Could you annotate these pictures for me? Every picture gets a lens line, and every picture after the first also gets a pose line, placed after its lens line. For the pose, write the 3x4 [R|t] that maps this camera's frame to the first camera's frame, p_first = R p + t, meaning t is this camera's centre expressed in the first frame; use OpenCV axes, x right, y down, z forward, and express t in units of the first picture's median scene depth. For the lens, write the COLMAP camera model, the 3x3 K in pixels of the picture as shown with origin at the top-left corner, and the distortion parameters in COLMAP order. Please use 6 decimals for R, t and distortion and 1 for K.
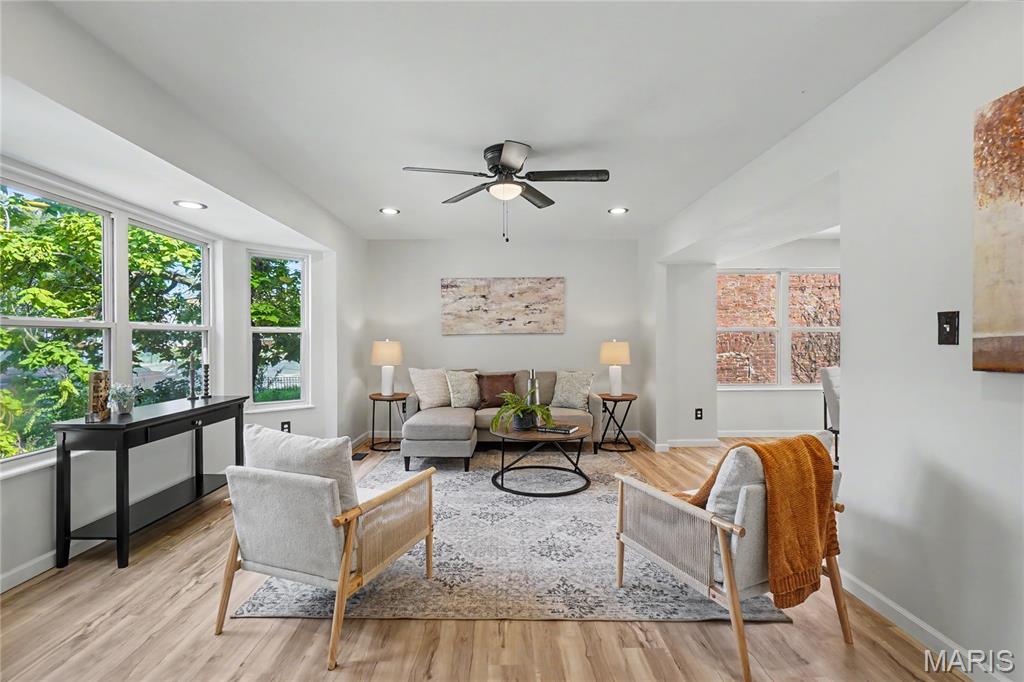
lens RADIAL K [[453.9, 0, 512.6], [0, 453.9, 345.9], [0, 0, 1]] dist [-0.002623, -0.000136]
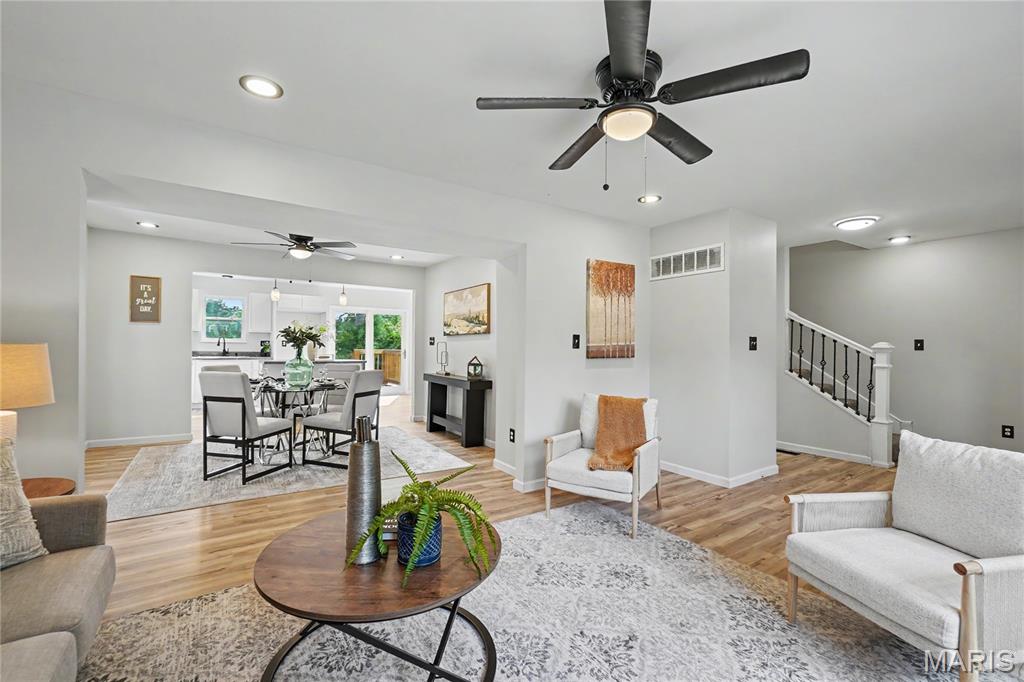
lens RADIAL K [[453.9, 0, 506.0], [0, 453.9, 344.8], [0, 0, 1]] dist [-0.002623, -0.000136]
pose [[-0.549439, 0.008678, 0.835489, -0.309938], [-0.001306, 0.999936, -0.011245, 0.002143], [-0.835533, -0.007270, -0.549392, 0.986984]]
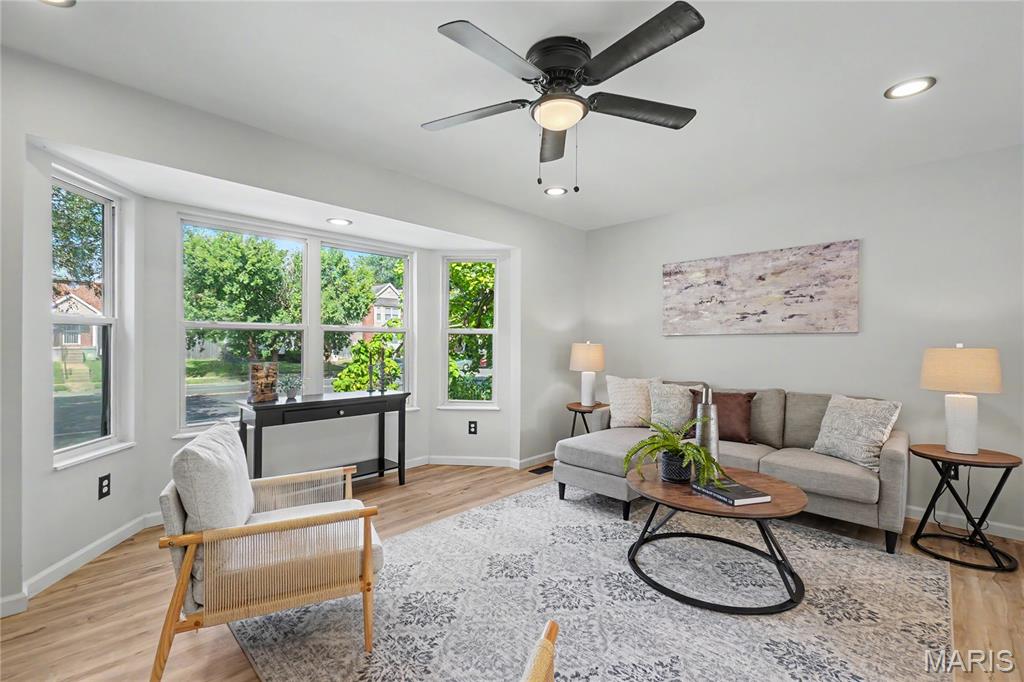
lens RADIAL K [[453.9, 0, 512.1], [0, 453.9, 347.9], [0, 0, 1]] dist [-0.002623, -0.000136]
pose [[0.708377, 0.014741, -0.705680, 0.267425], [-0.017024, 0.999848, 0.003796, -0.002892], [0.705629, 0.009324, 0.708520, 0.321321]]
